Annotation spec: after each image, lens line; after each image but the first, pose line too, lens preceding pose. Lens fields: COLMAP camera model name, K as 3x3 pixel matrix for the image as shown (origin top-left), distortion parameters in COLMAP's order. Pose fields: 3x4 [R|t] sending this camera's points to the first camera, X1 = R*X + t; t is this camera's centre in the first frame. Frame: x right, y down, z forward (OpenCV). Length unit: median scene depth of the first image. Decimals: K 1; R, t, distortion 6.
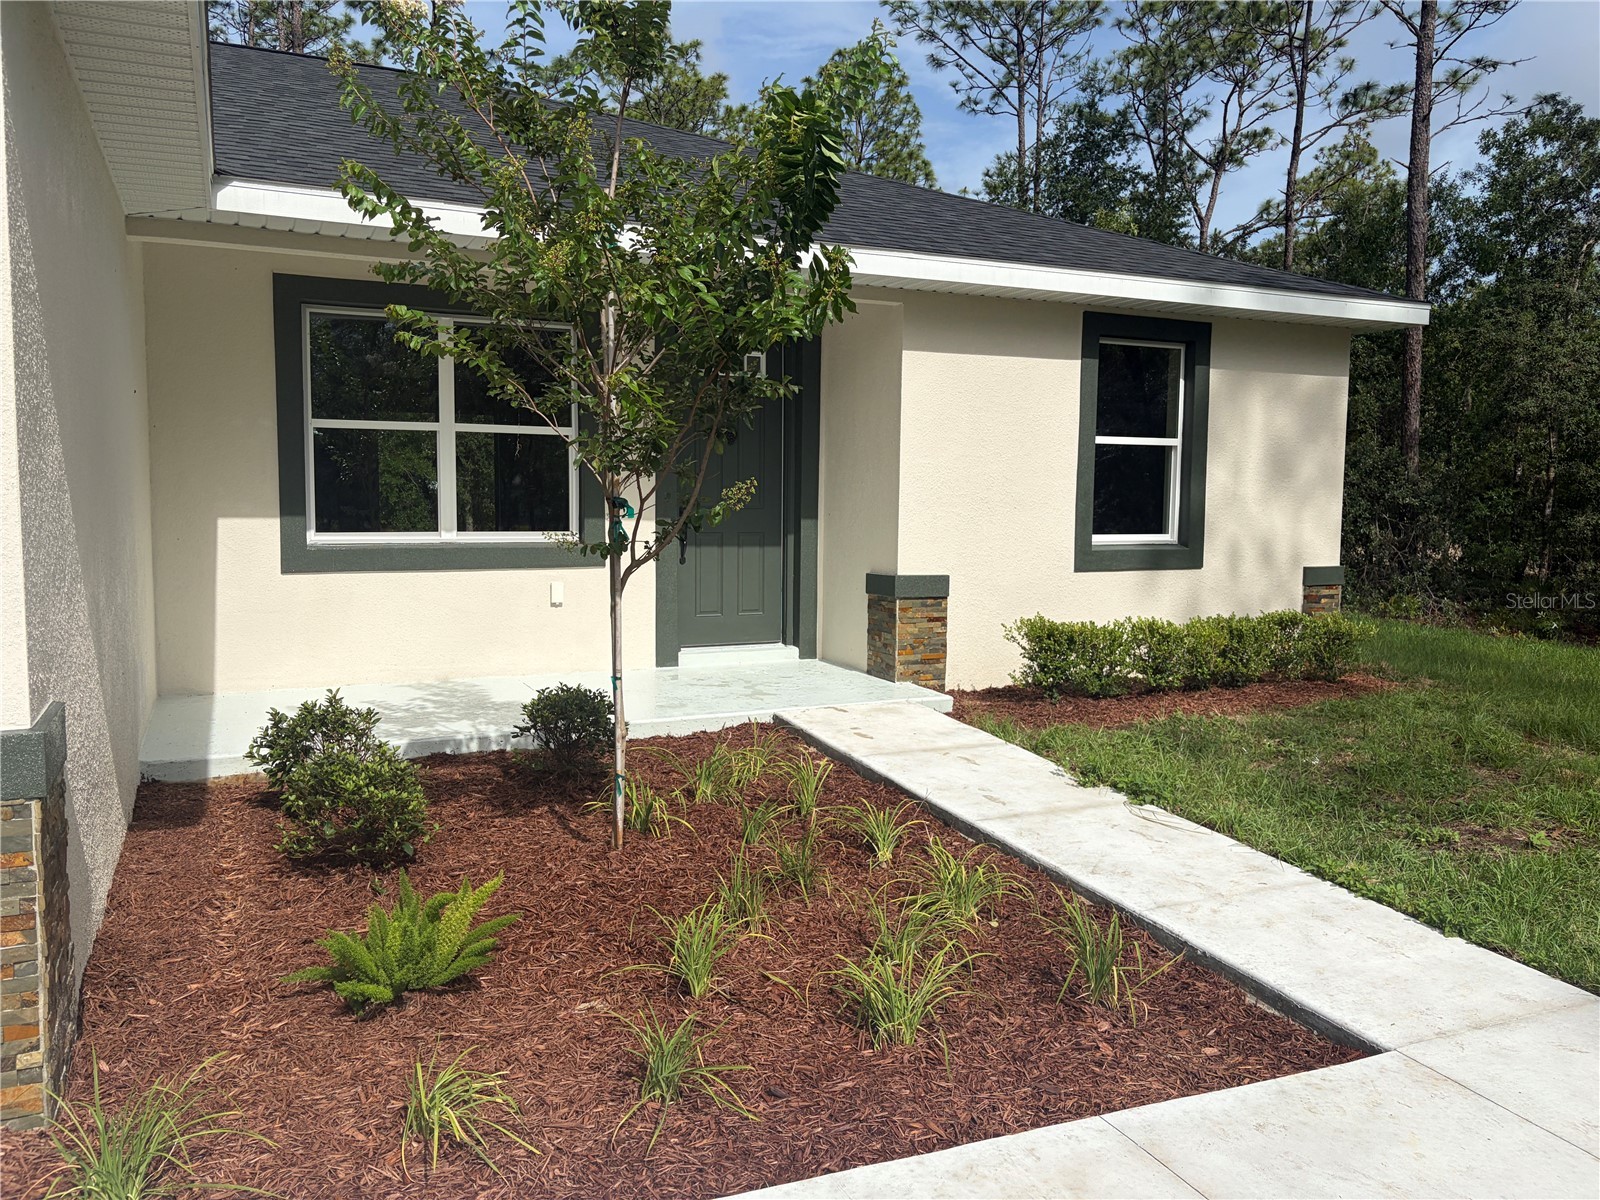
lens RADIAL K [[1194.3, 0, 800.0], [0, 1194.3, 600.0], [0, 0, 1]] dist [0.053903, -0.066744]
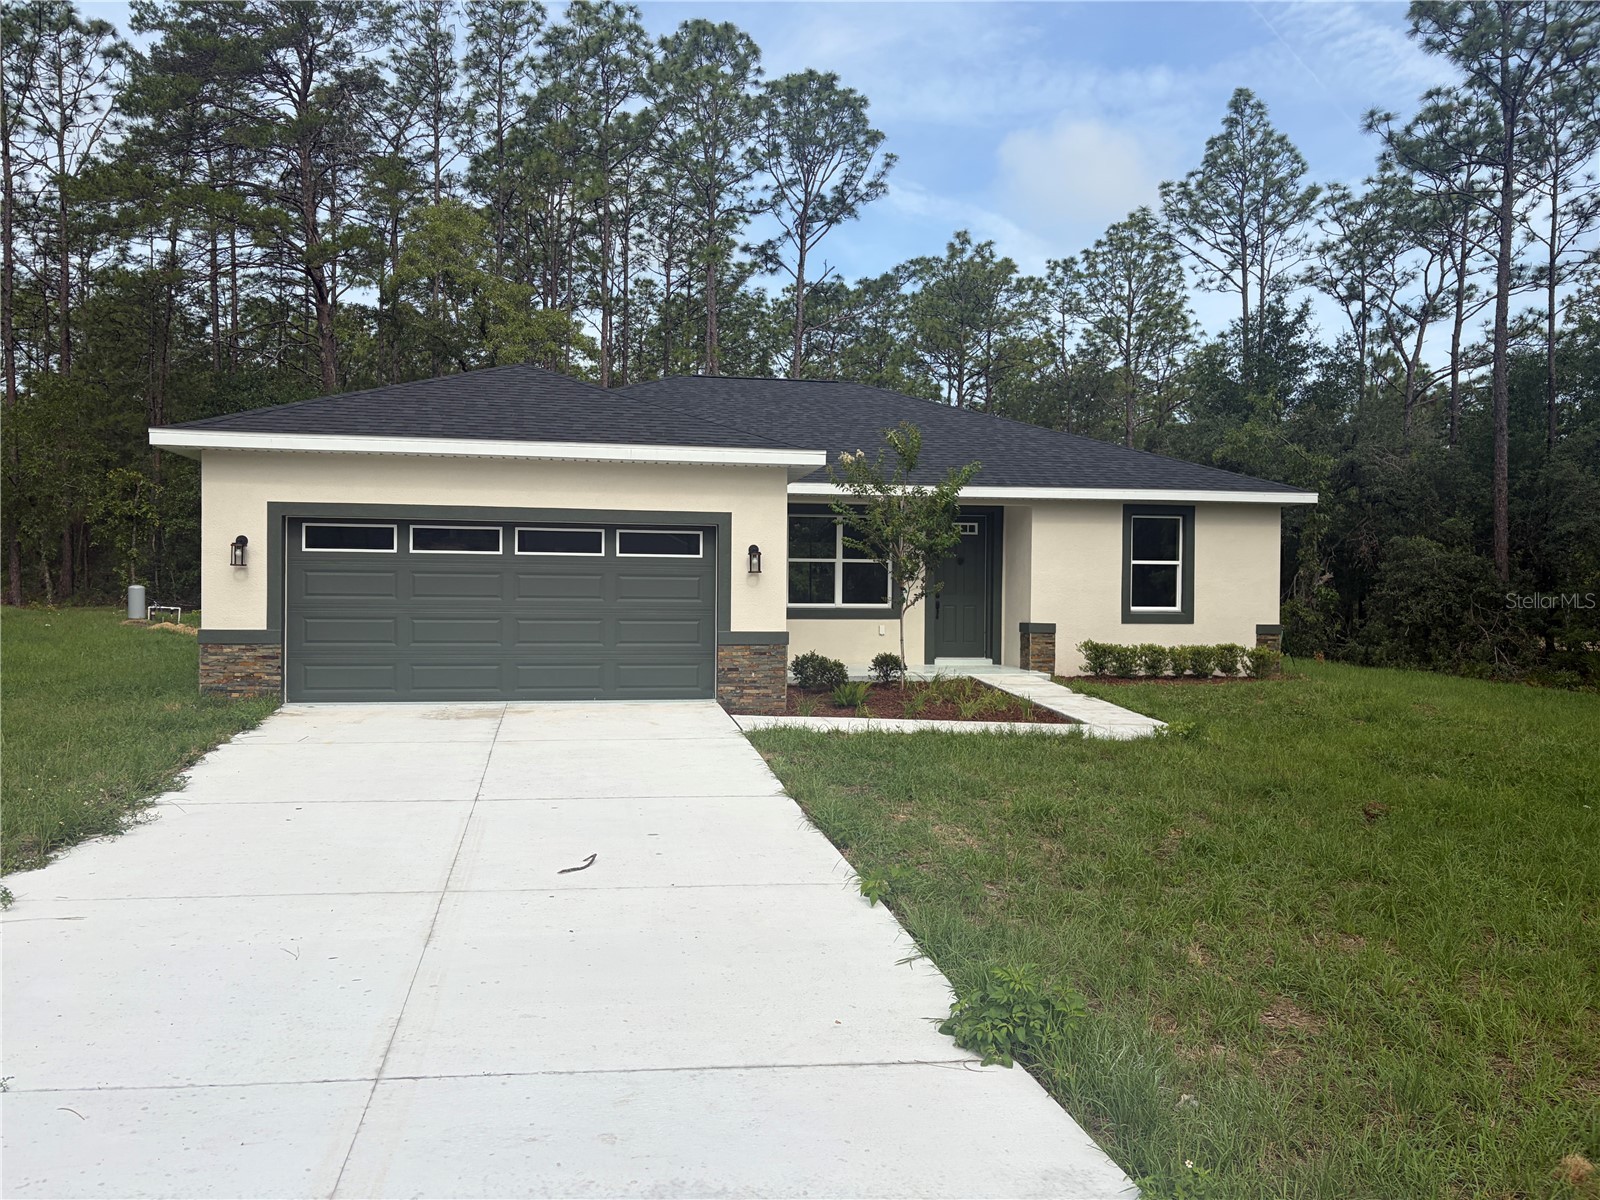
lens RADIAL K [[1194.3, 0, 800.0], [0, 1194.3, 600.0], [0, 0, 1]] dist [0.053903, -0.066744]
pose [[0.966405, 0.001008, -0.257023, 0.400419], [-0.022157, 0.996597, -0.079399, 0.207331], [0.256068, 0.082426, 0.963138, -2.144316]]
